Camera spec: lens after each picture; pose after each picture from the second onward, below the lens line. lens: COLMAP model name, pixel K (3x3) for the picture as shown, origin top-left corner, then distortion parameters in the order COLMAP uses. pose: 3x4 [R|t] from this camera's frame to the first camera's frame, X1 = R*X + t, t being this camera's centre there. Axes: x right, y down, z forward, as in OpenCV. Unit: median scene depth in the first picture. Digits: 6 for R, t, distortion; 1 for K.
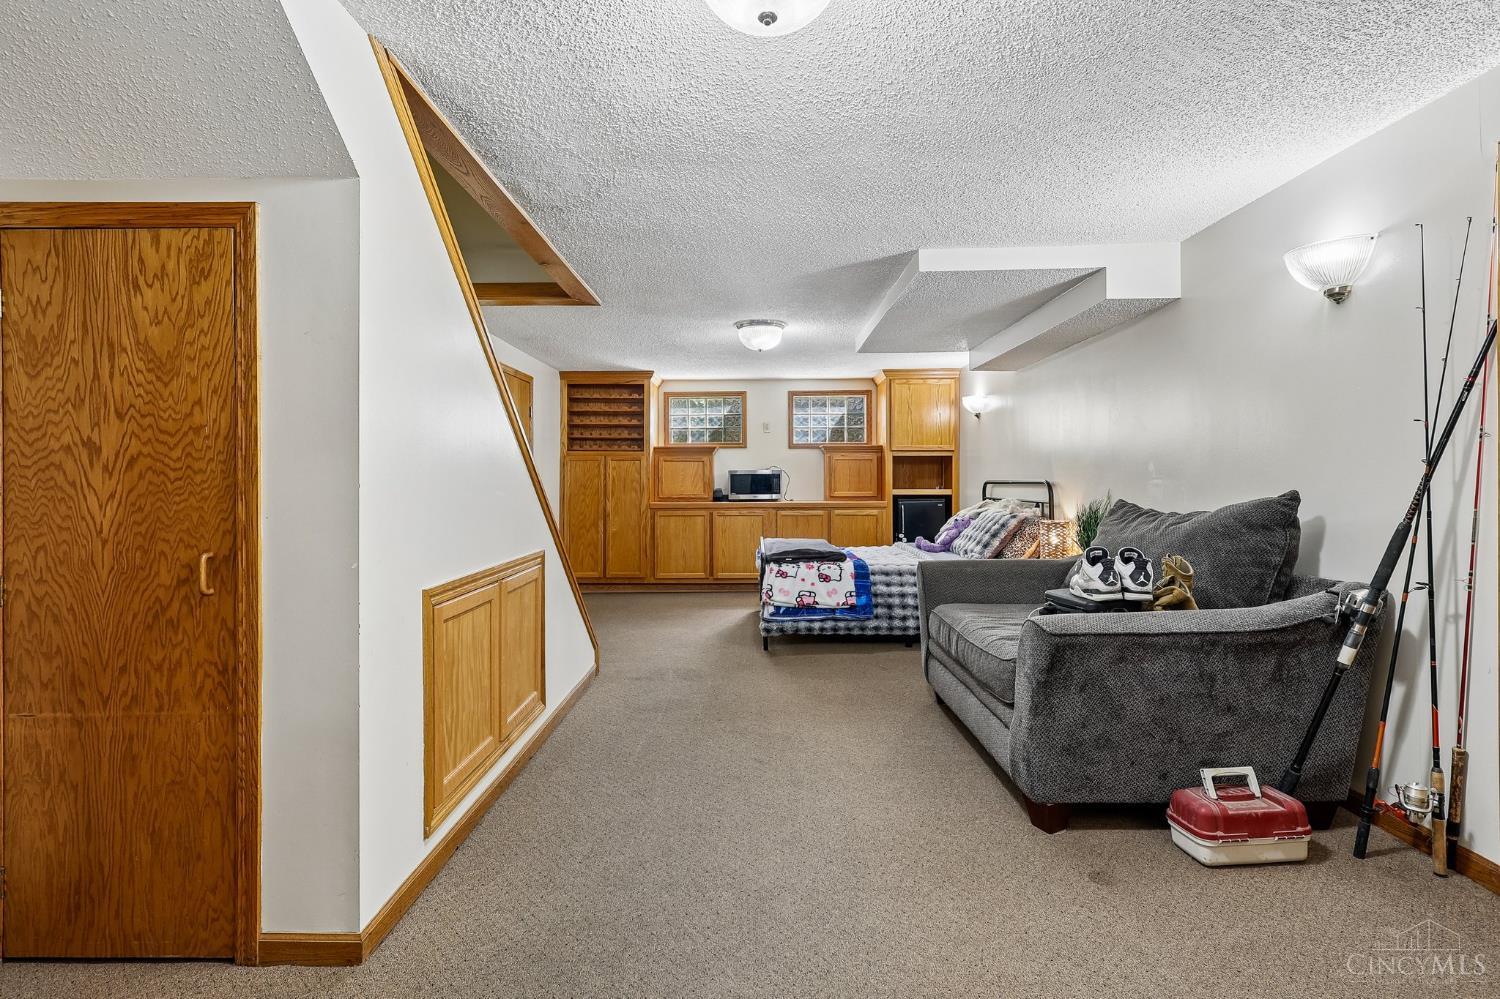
lens RADIAL K [[706.7, 0, 750.2], [0, 706.7, 485.9], [0, 0, 1]] dist [0.000324, 0.000871]
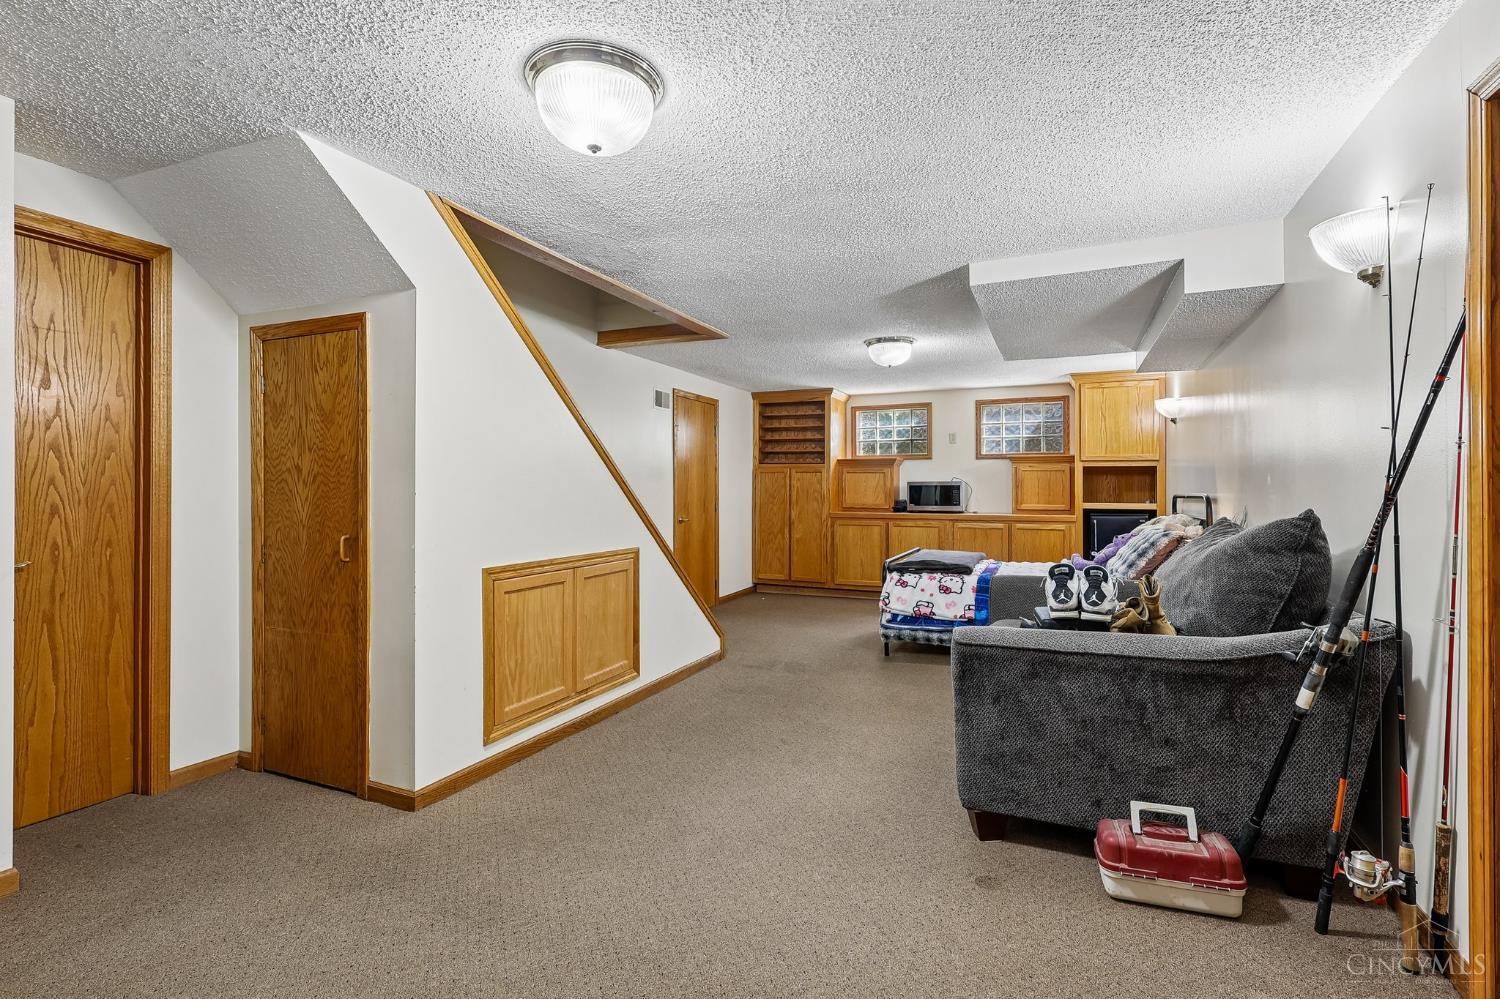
lens RADIAL K [[706.7, 0, 747.0], [0, 706.7, 498.4], [0, 0, 1]] dist [0.000324, 0.000871]
pose [[0.916449, 0.011664, -0.399981, 0.551619], [-0.010220, 0.999931, 0.005744, -0.005133], [0.400020, -0.001176, 0.916506, -0.074837]]
